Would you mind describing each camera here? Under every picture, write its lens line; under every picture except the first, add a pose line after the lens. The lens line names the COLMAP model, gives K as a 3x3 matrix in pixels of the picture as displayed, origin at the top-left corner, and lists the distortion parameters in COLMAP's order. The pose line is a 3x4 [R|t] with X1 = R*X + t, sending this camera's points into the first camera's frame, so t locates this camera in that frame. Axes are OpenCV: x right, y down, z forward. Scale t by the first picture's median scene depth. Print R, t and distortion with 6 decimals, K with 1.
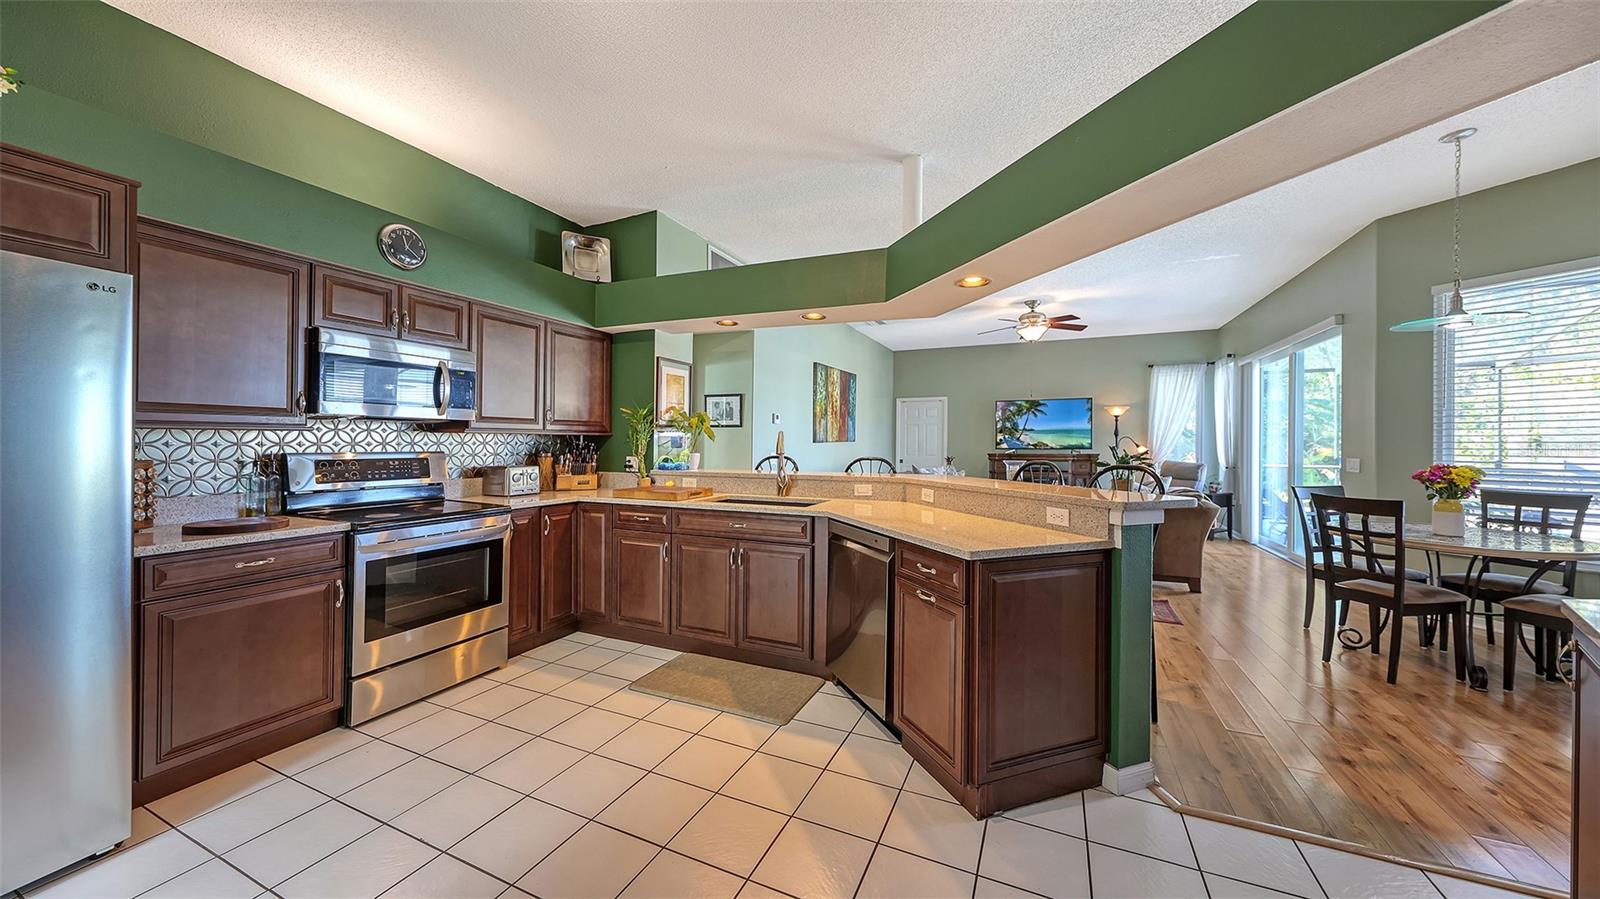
lens RADIAL K [[557.4, 0, 798.0], [0, 557.4, 446.7], [0, 0, 1]] dist [0.009820, -0.000077]
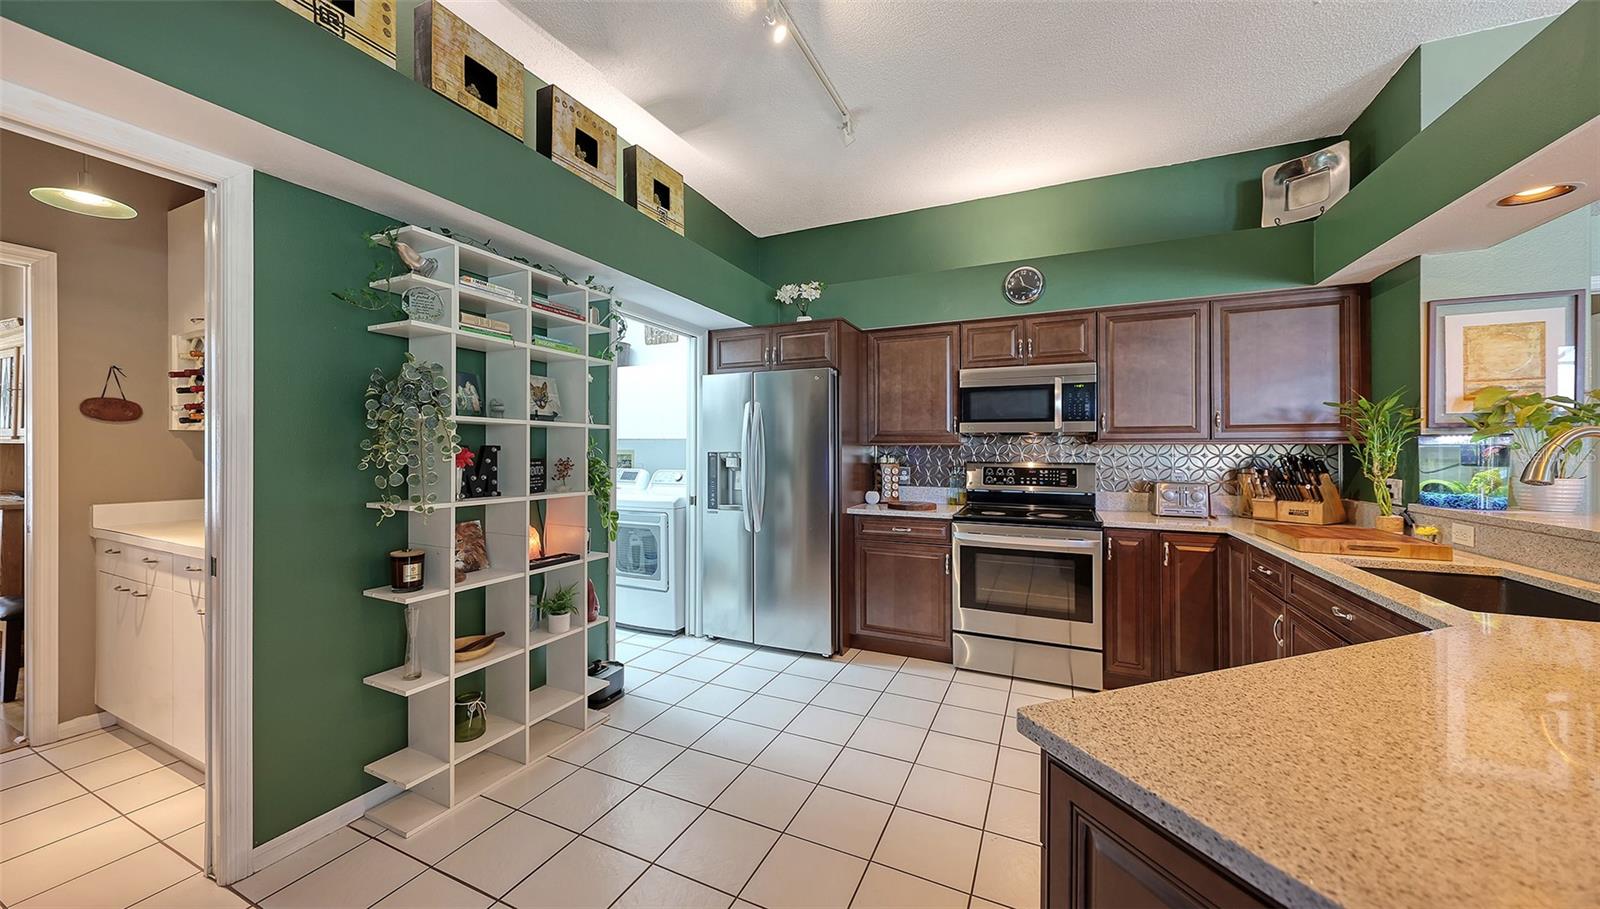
lens RADIAL K [[541.0, 0, 800.0], [0, 541.0, 454.5], [0, 0, 1]] dist [0.000479, 0.000155]
pose [[0.010450, 0.003431, -0.999940, 0.284792], [-0.011530, 0.999928, 0.003311, -0.003267], [0.999879, 0.011494, 0.010488, 0.362606]]
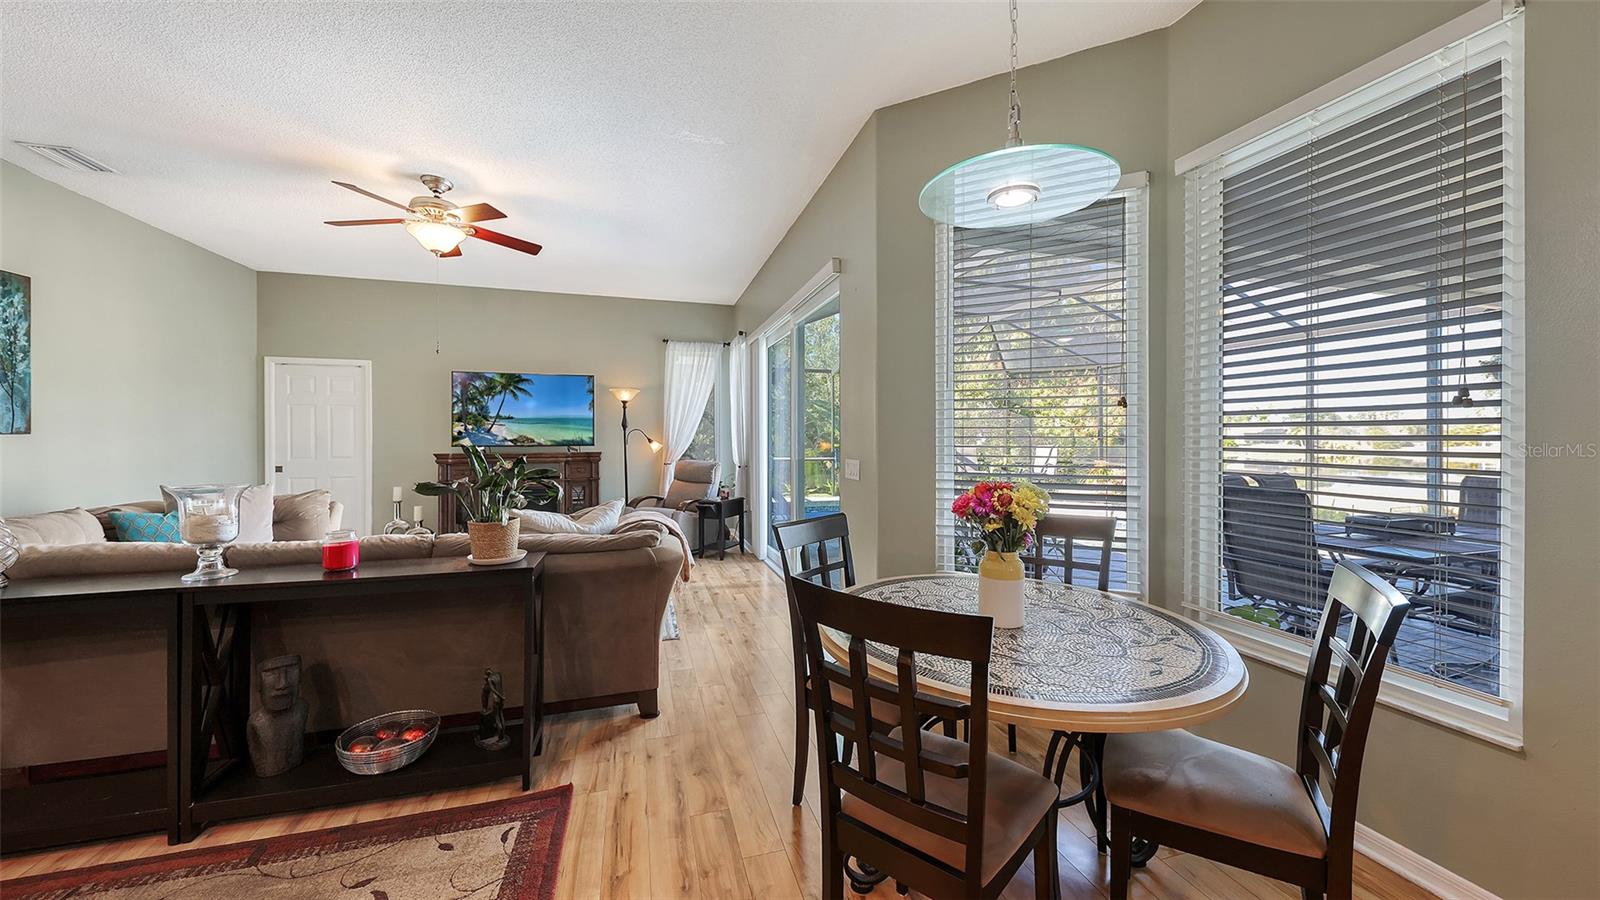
lens RADIAL K [[561.7, 0, 801.3], [0, 561.7, 435.5], [0, 0, 1]] dist [0.000137, -0.000026]
pose [[0.756685, 0.002385, 0.653775, 0.537734], [0.003632, 0.999963, -0.007851, -0.004367], [-0.653769, 0.008316, 0.756648, 0.571542]]
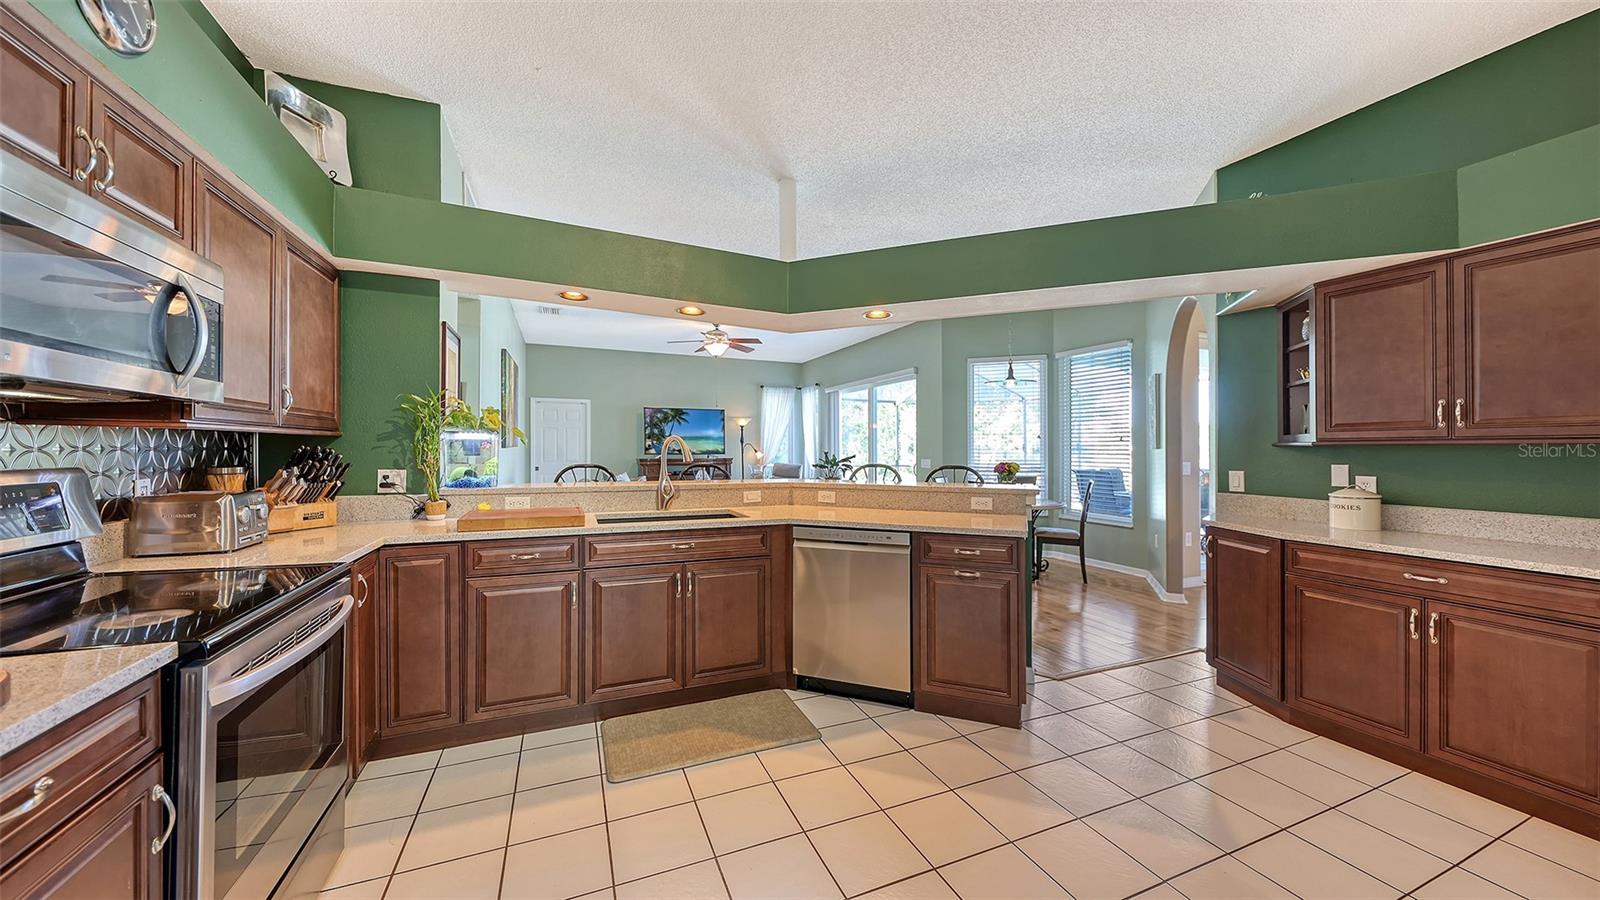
lens RADIAL K [[554.2, 0, 805.4], [0, 554.2, 456.8], [0, 0, 1]] dist [-0.000432, -0.000058]
pose [[0.671480, -0.009210, 0.740966, -0.457856], [0.002606, 0.999946, 0.010068, -0.002311], [-0.741018, -0.004830, 0.671467, 0.221733]]
